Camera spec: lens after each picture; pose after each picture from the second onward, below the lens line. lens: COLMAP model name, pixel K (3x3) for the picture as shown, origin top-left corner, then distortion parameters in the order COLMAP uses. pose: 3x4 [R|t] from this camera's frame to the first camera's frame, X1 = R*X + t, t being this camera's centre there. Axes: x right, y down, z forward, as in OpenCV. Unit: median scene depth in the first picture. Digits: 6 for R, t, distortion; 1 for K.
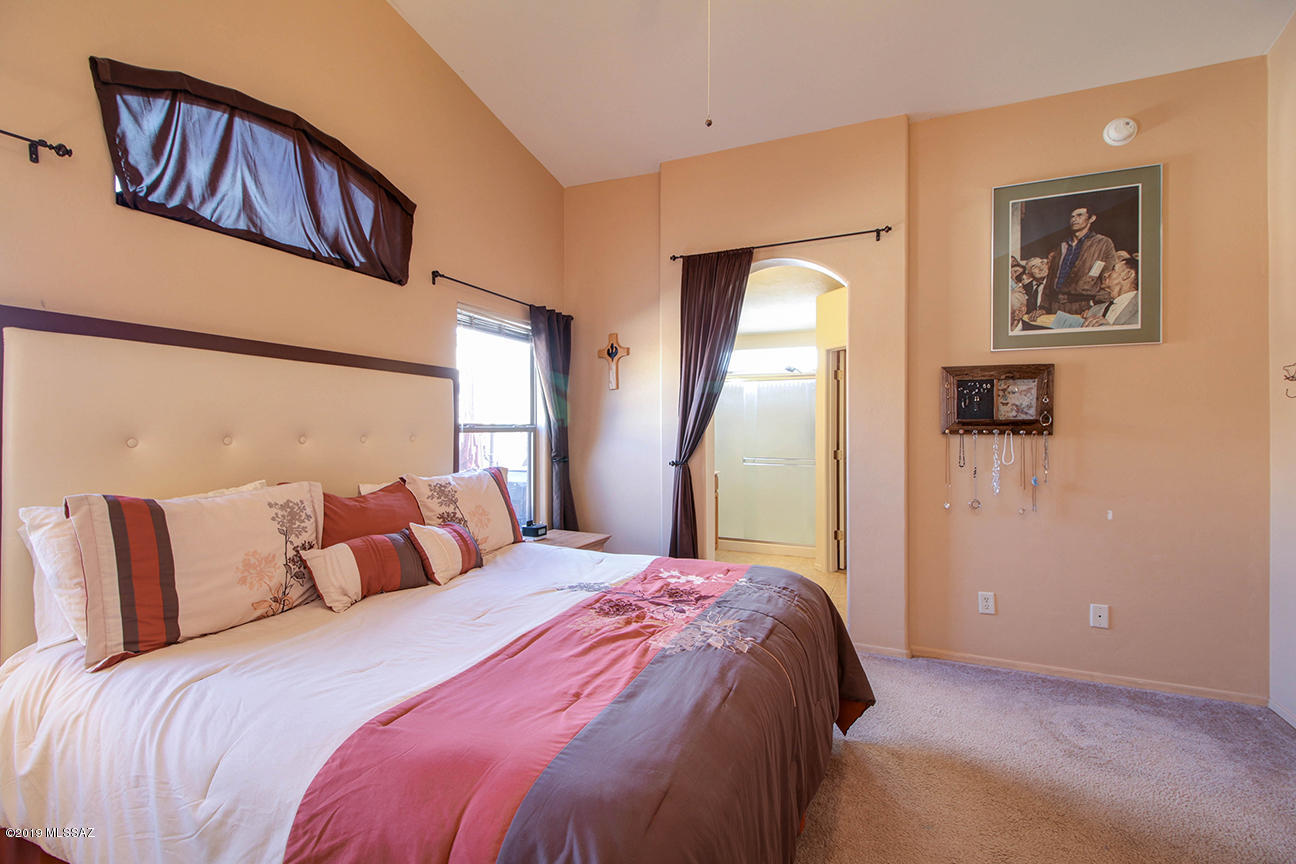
lens RADIAL K [[593.1, 0, 644.8], [0, 593.1, 423.8], [0, 0, 1]] dist [0.018242, -0.000201]
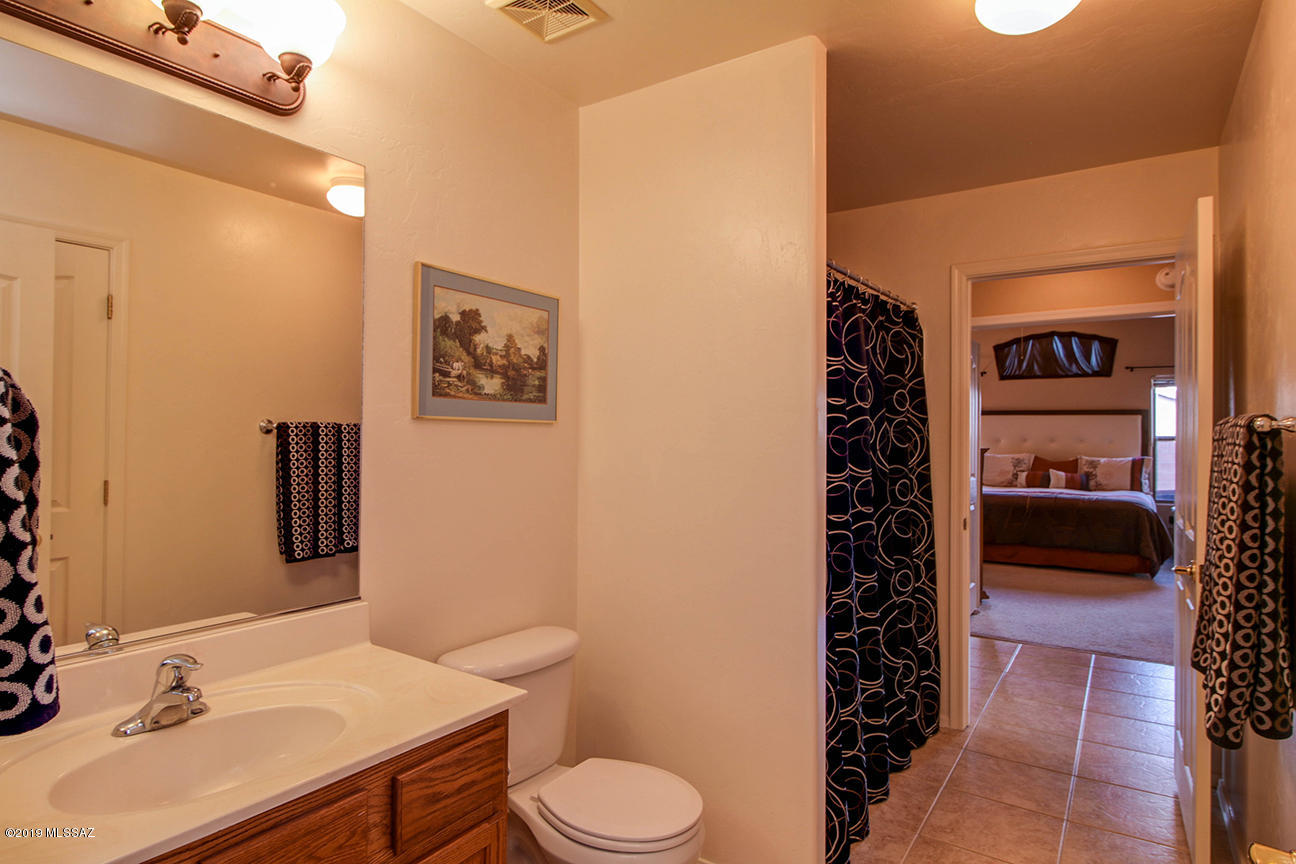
lens RADIAL K [[707.8, 0, 648.0], [0, 707.8, 432.0], [0, 0, 1]] dist [0.002199, 0.000835]
pose [[-0.152074, -0.014102, -0.988268, 2.574362], [-0.004366, 0.999898, -0.013596, 0.027551], [0.988359, 0.002248, -0.152120, -0.352067]]
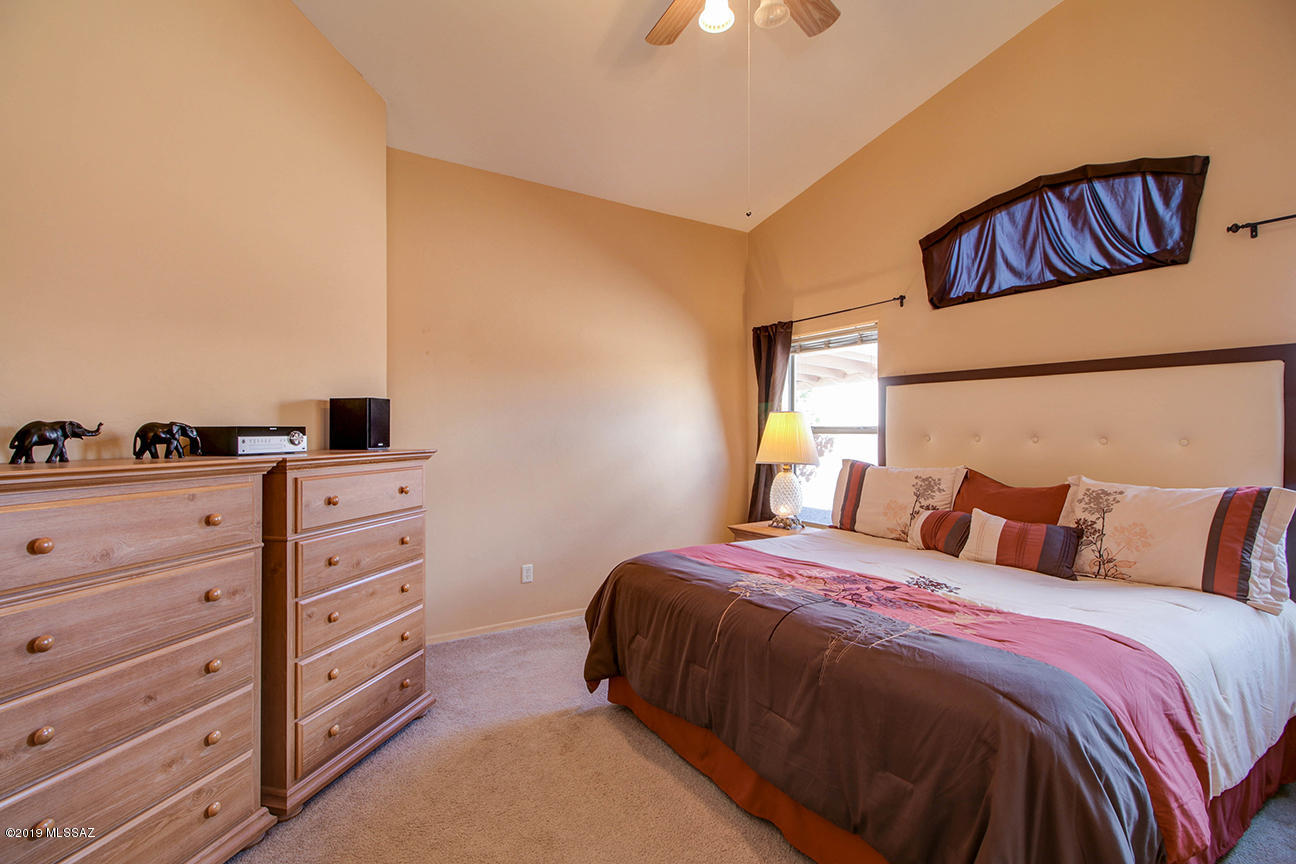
lens RADIAL K [[590.9, 0, 648.0], [0, 590.9, 432.0], [0, 0, 1]] dist [0.022935, -0.012560]
pose [[-0.545571, -0.002569, -0.838060, 0.728207], [0.002853, 0.999984, -0.004923, 0.011472], [0.838059, -0.005077, -0.545555, 0.814955]]
